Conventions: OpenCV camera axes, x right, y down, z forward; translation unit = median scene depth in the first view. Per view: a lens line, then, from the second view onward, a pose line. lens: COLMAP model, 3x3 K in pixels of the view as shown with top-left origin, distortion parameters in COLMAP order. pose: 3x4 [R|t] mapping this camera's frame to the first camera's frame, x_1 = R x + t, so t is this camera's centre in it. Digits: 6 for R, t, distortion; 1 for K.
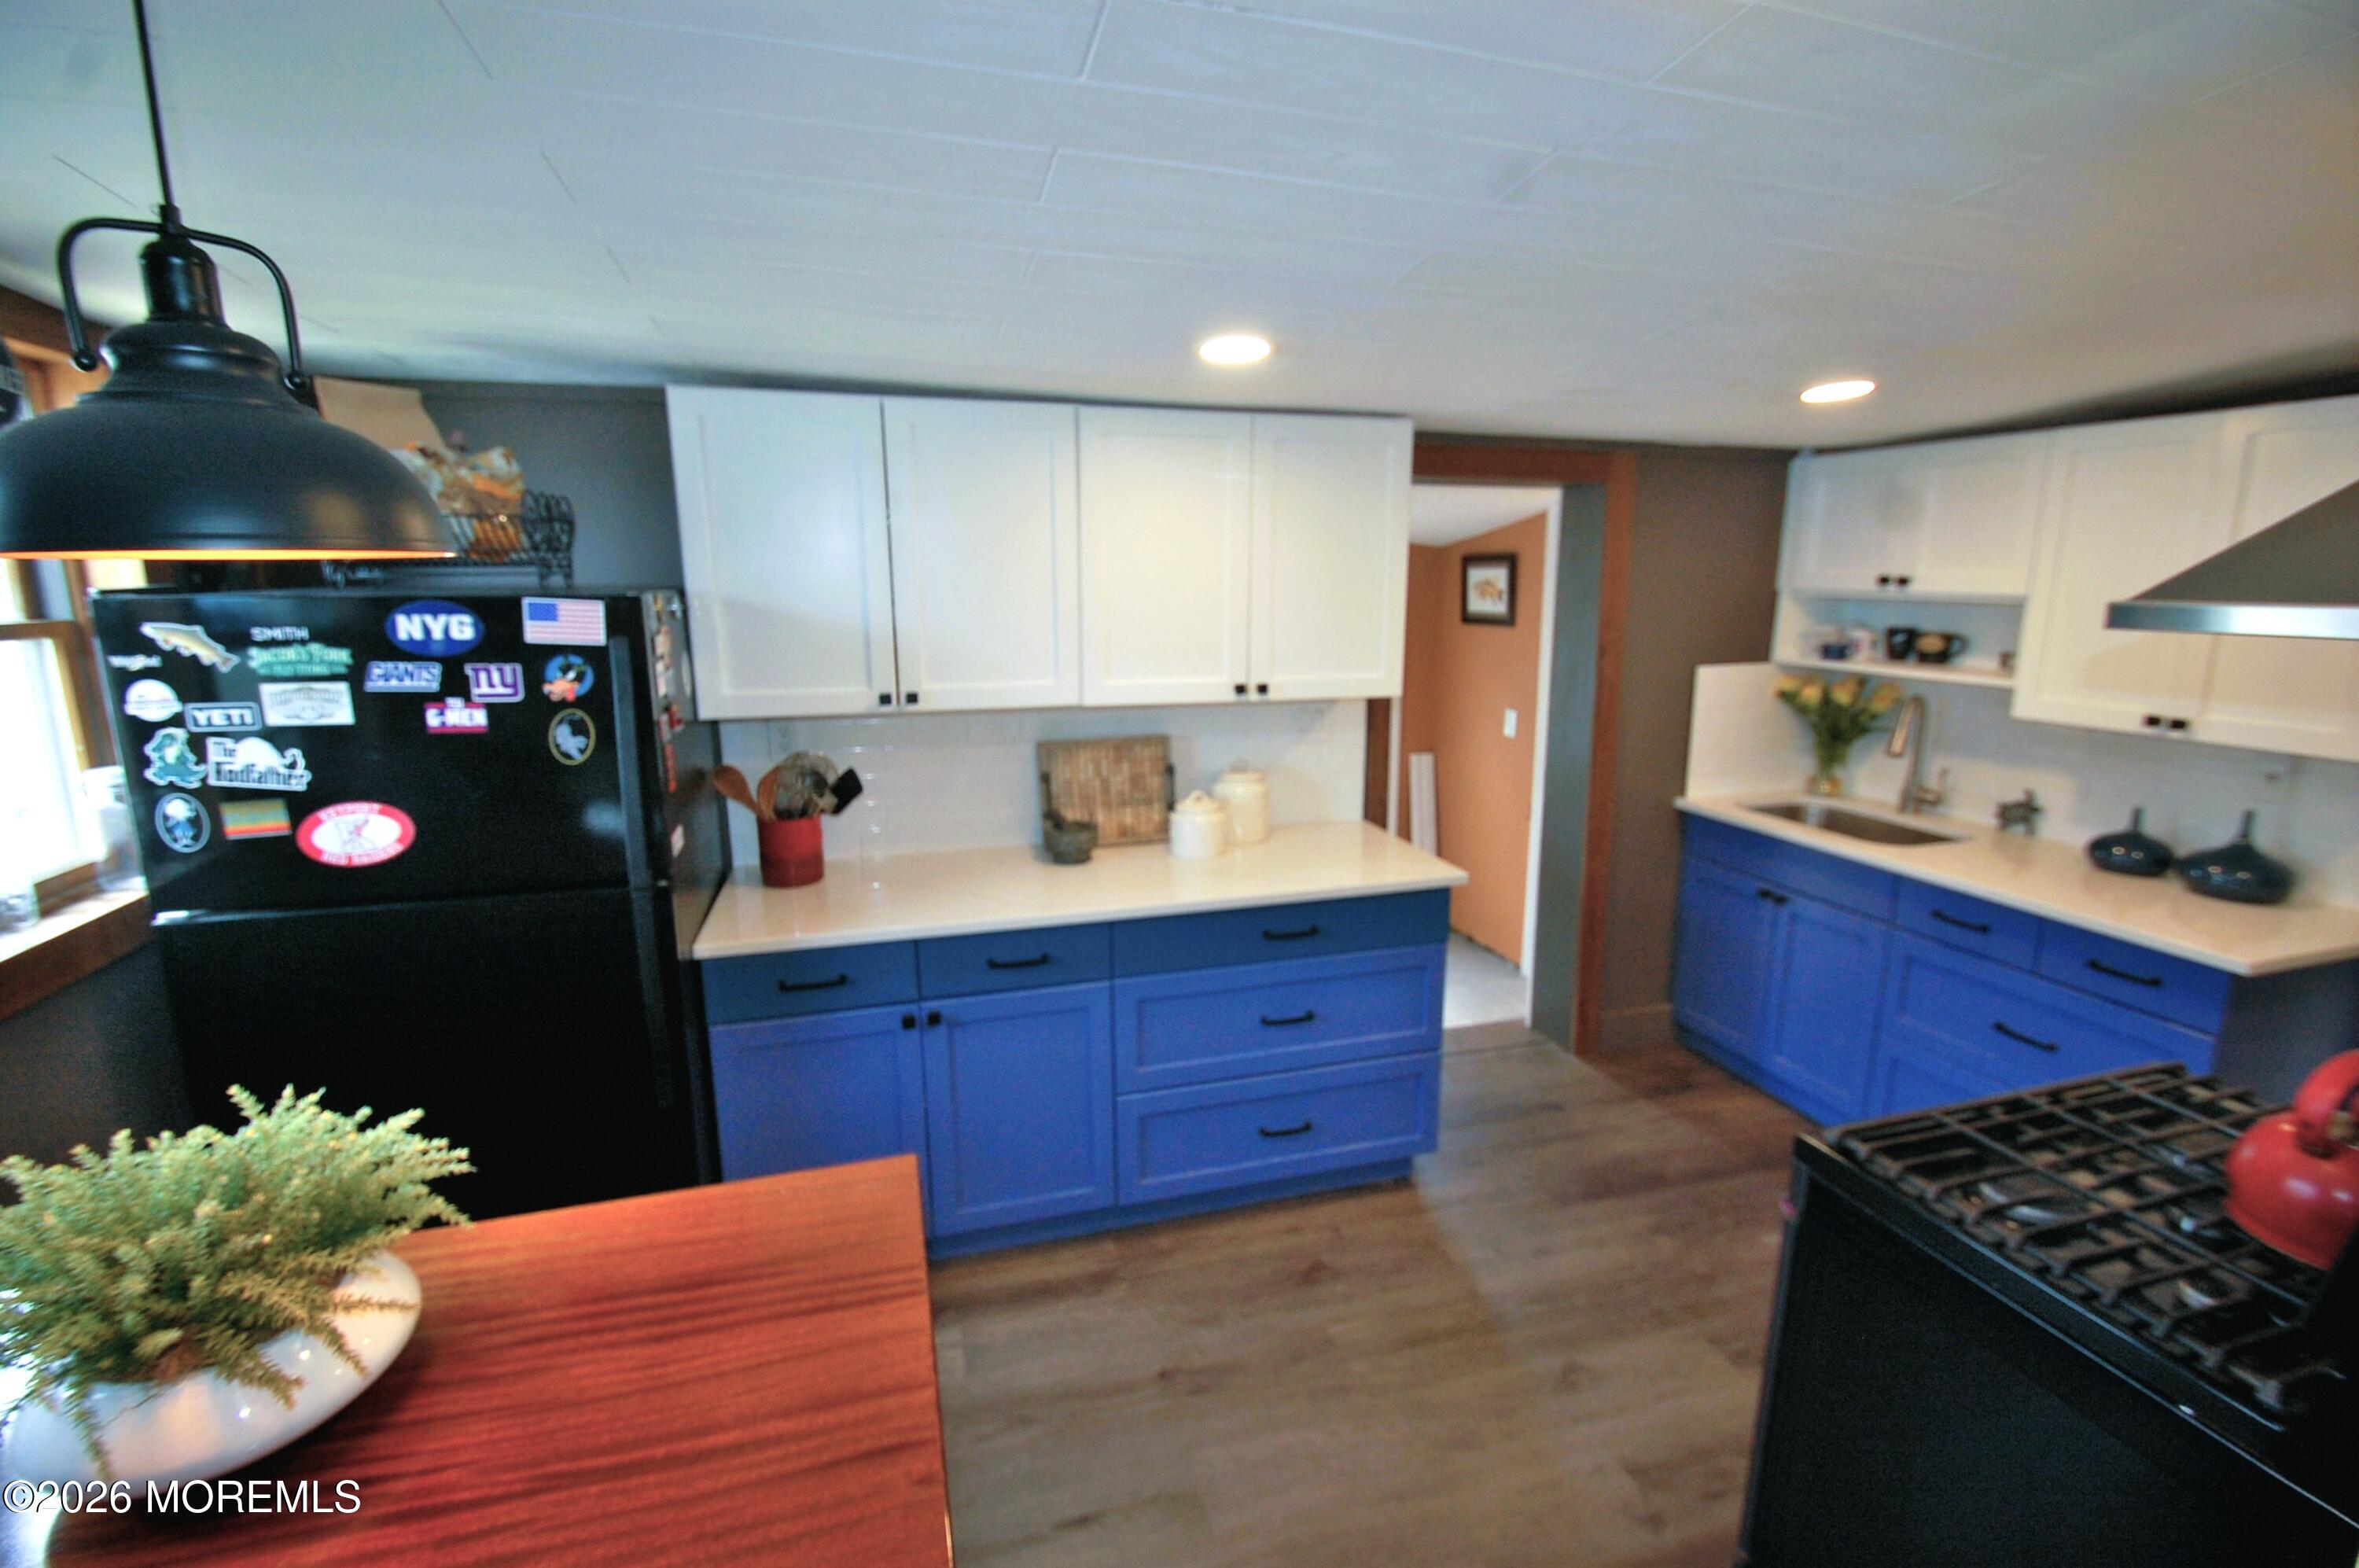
lens RADIAL K [[1027.5, 0, 1169.8], [0, 1027.5, 780.8], [0, 0, 1]] dist [0.004035, -0.010566]
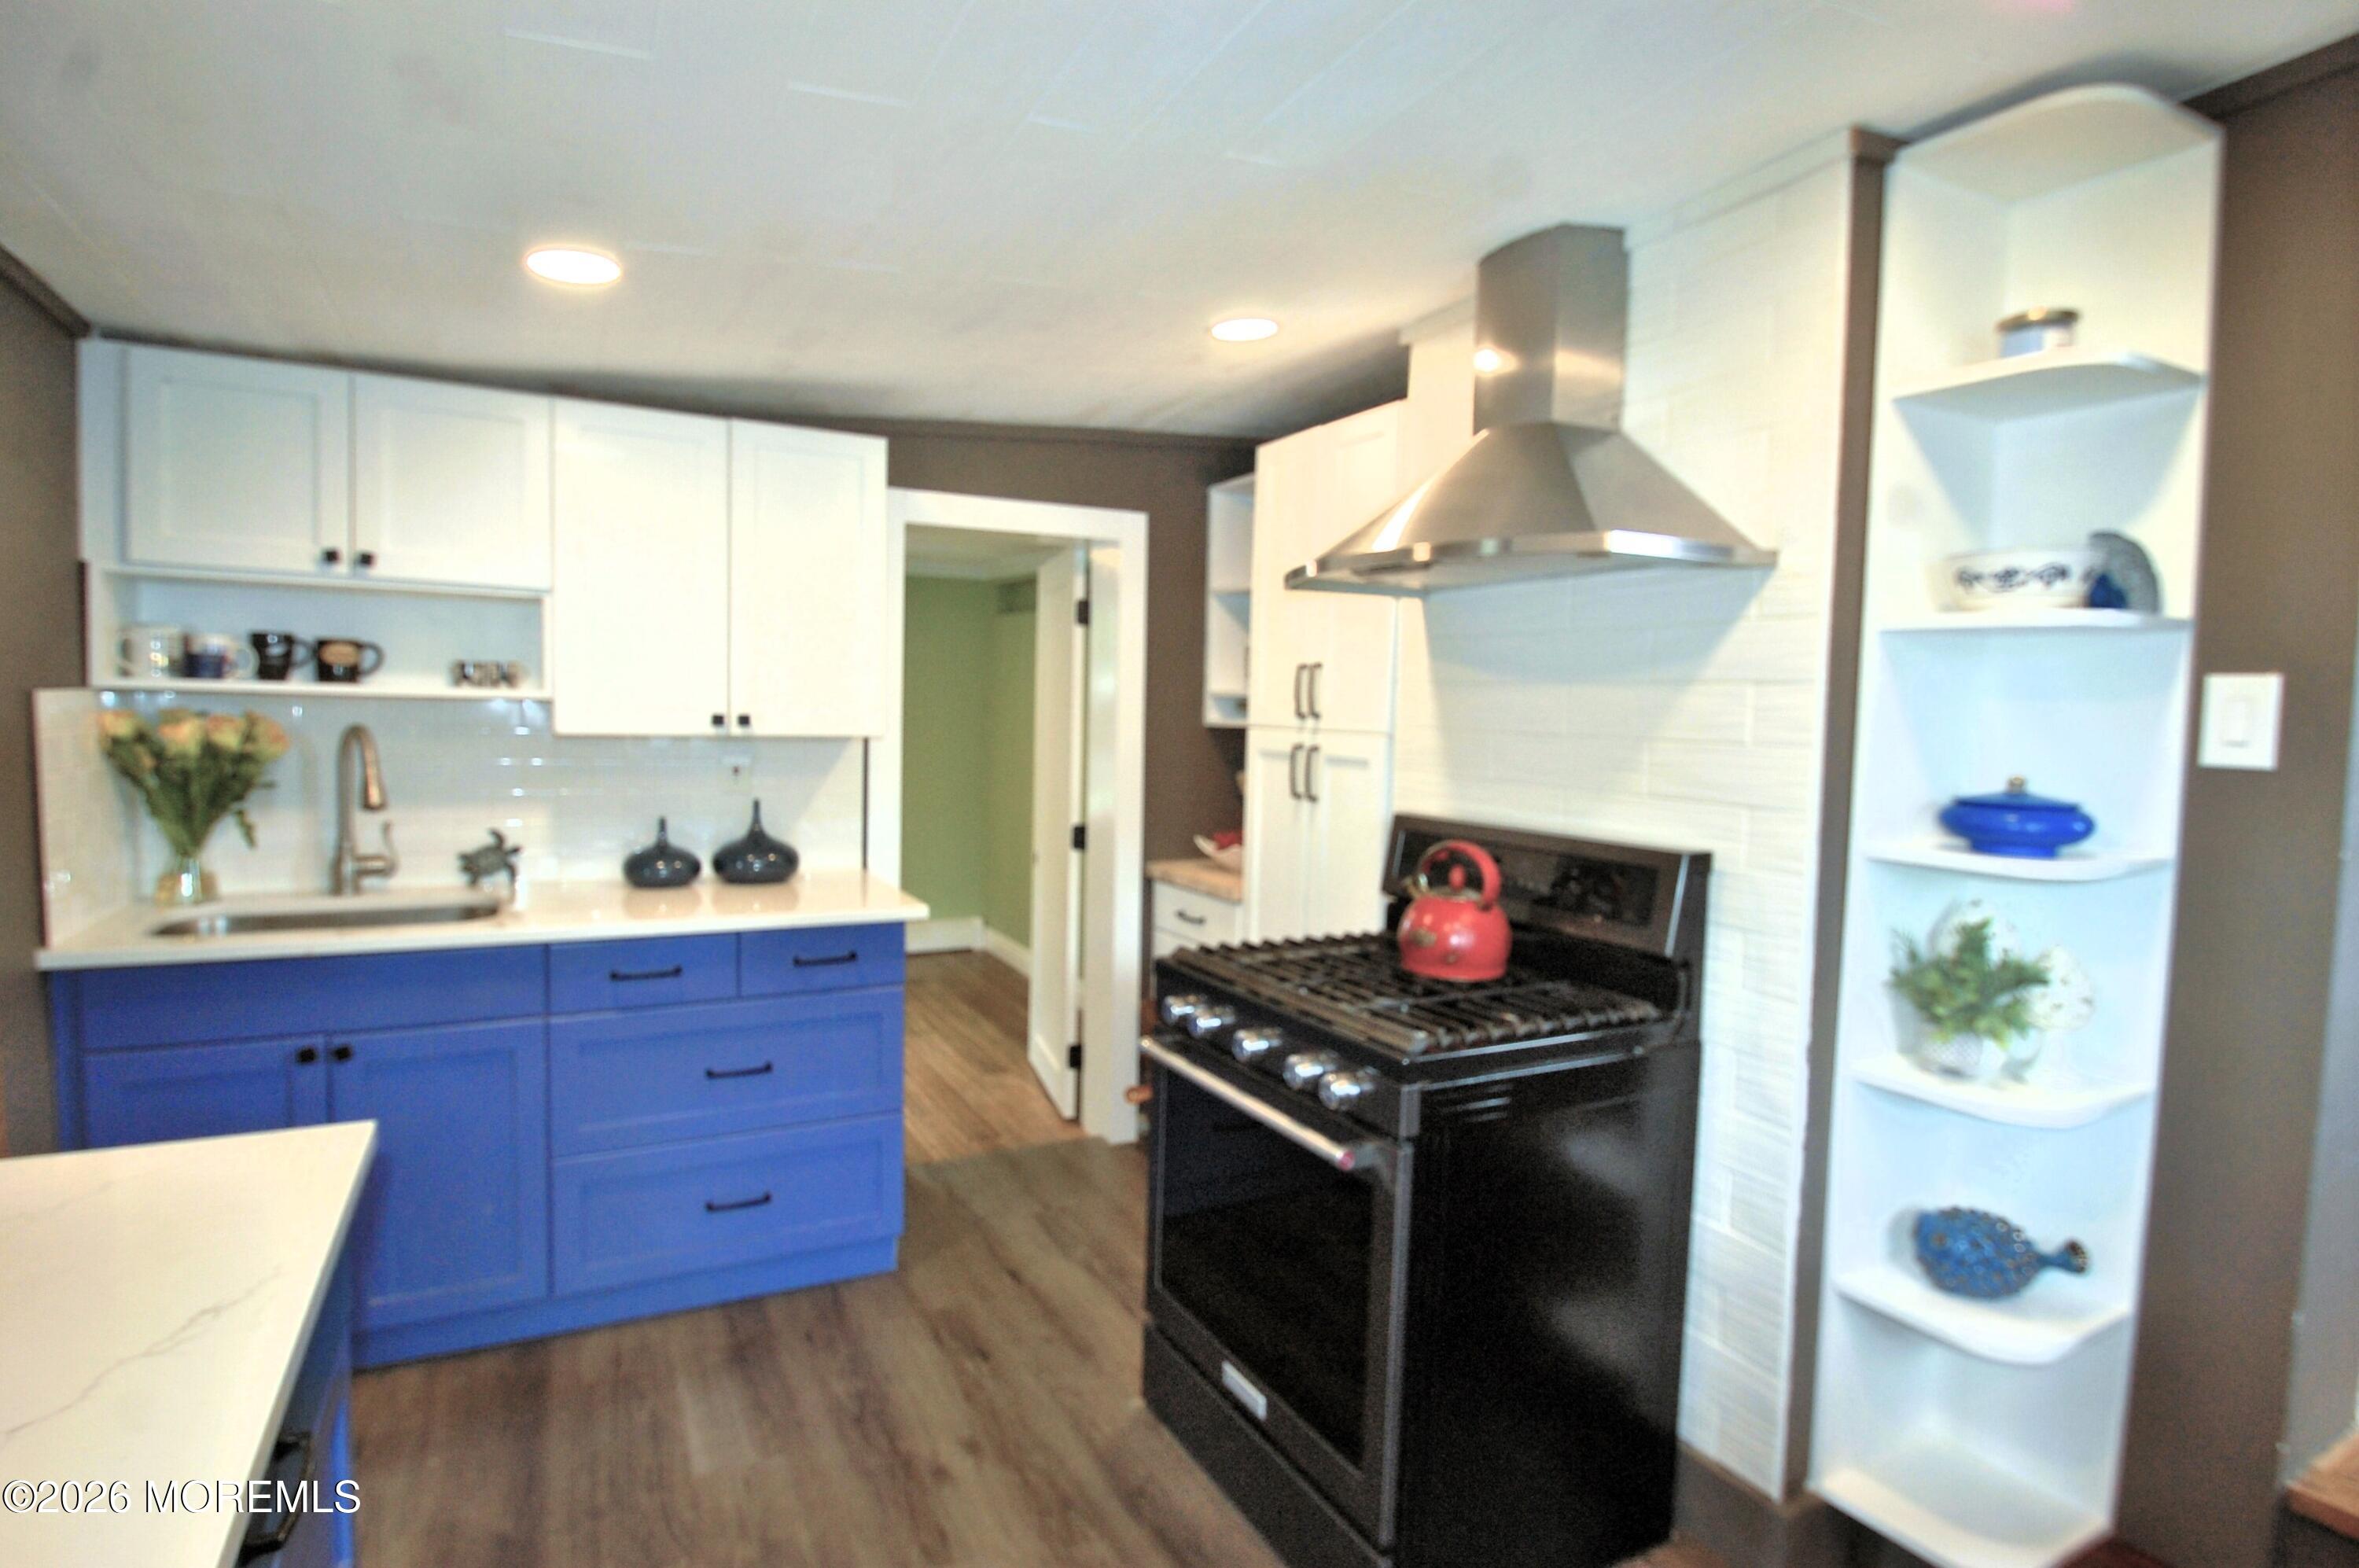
lens RADIAL K [[1192.6, 0, 1172.1], [0, 1192.6, 782.2], [0, 0, 1]] dist [-0.014789, -0.002774]
pose [[-0.210530, -0.064562, 0.975453, -0.238733], [0.169135, 0.980364, 0.101391, -0.038700], [-0.962845, 0.186329, -0.195477, 0.762437]]
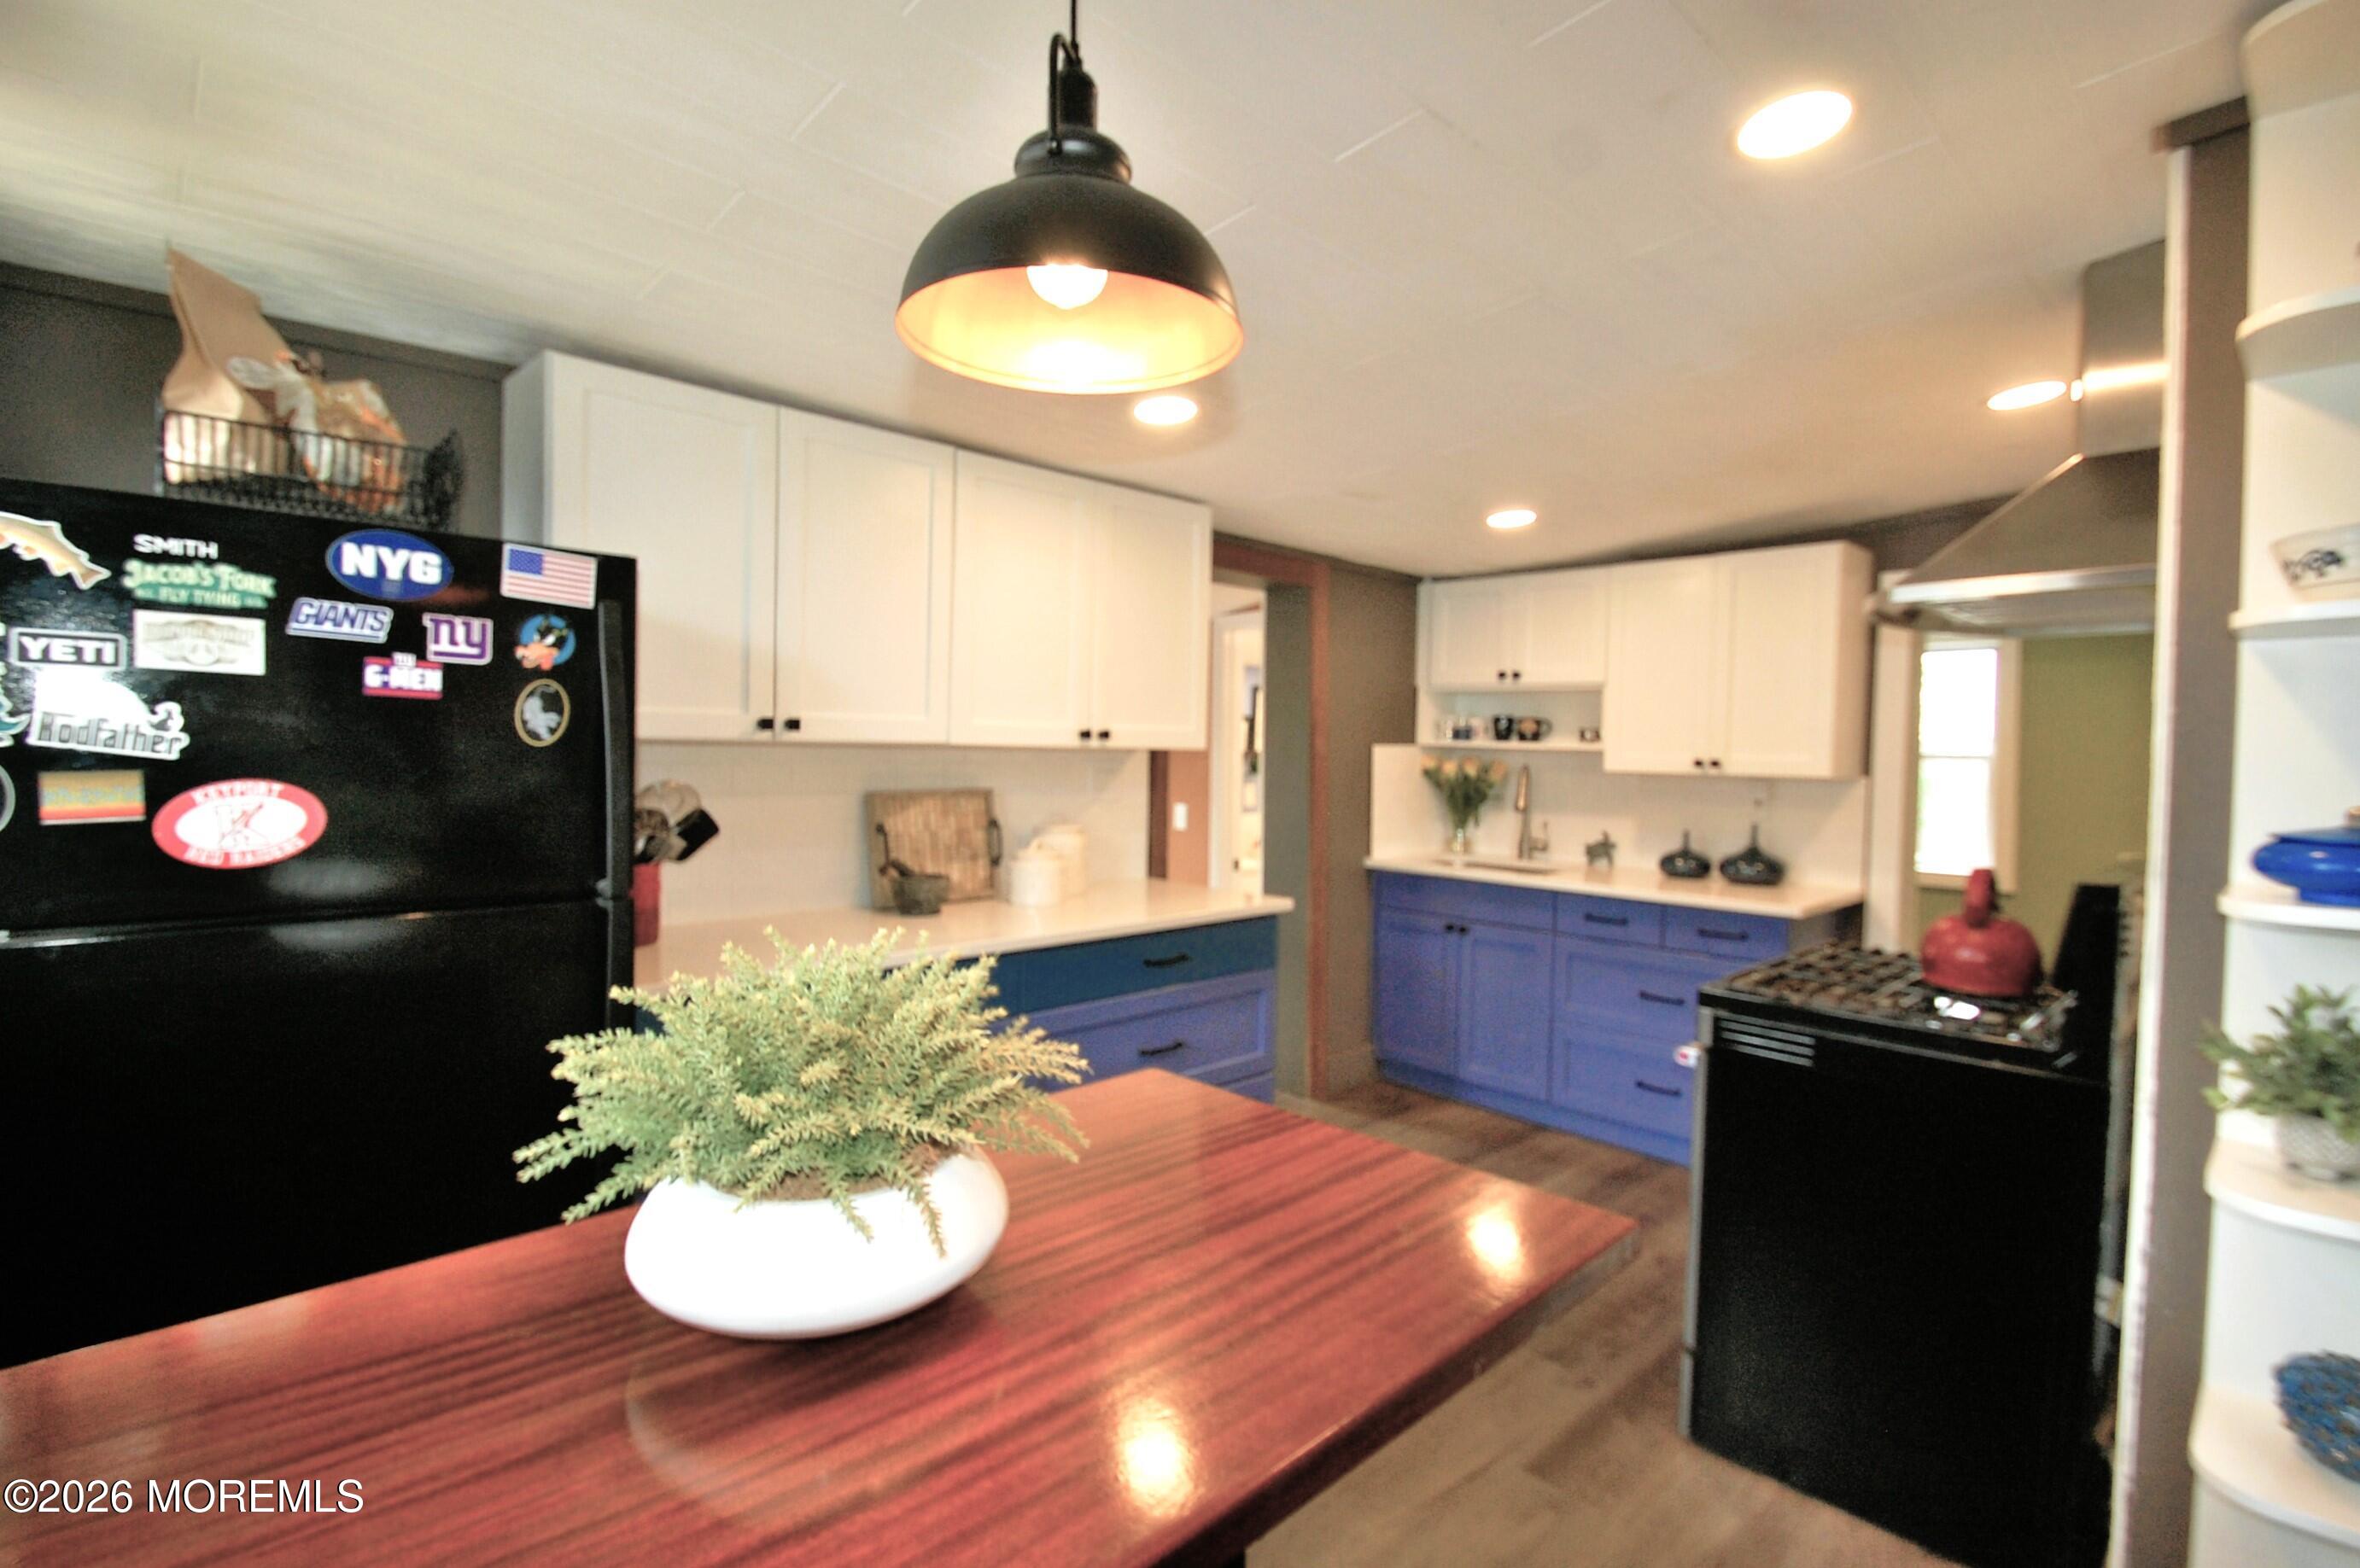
lens RADIAL K [[1113.6, 0, 1167.4], [0, 1113.6, 778.8], [0, 0, 1]] dist [-0.009326, -0.001719]
pose [[0.883709, 0.004775, 0.468012, -0.396805], [0.070473, 0.987190, -0.143141, 0.125259], [-0.462700, 0.159477, 0.872053, -0.009038]]
